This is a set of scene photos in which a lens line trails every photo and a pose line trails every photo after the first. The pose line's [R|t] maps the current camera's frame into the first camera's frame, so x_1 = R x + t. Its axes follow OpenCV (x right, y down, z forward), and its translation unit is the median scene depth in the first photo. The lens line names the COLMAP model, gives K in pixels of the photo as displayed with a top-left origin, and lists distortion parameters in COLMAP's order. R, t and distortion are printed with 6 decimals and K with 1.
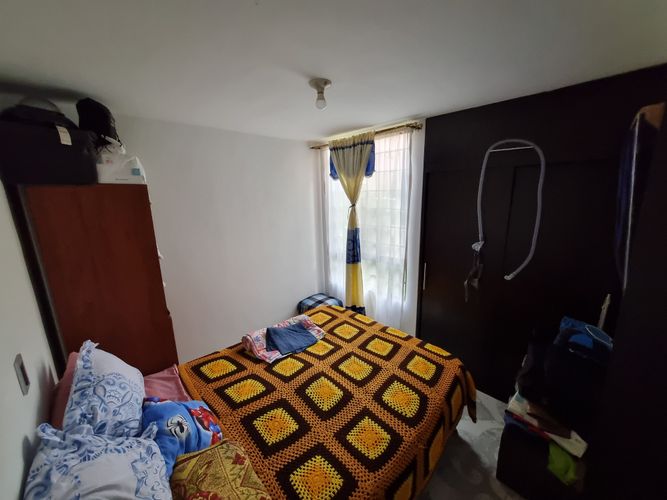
lens RADIAL K [[260.7, 0, 330.1], [0, 260.7, 248.5], [0, 0, 1]] dist [0.001675, -0.000026]
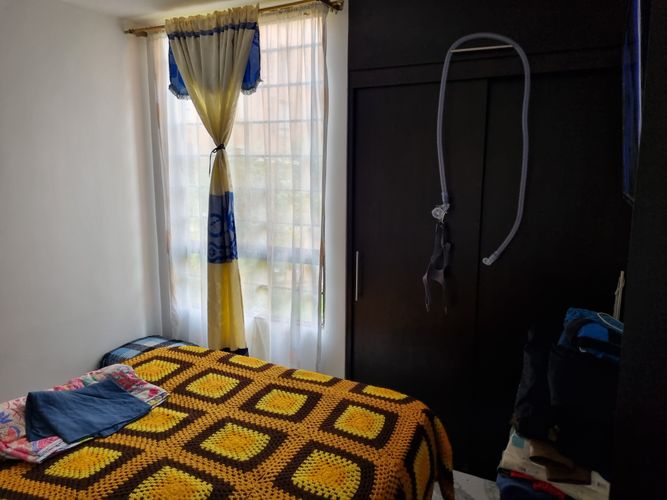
lens RADIAL K [[508.5, 0, 335.2], [0, 508.5, 250.9], [0, 0, 1]] dist [0.048606, -0.035202]
pose [[0.948487, -0.015654, 0.316428, -0.021556], [0.035292, 0.997783, -0.056426, 0.131856], [-0.314843, 0.064687, 0.946937, -0.003345]]
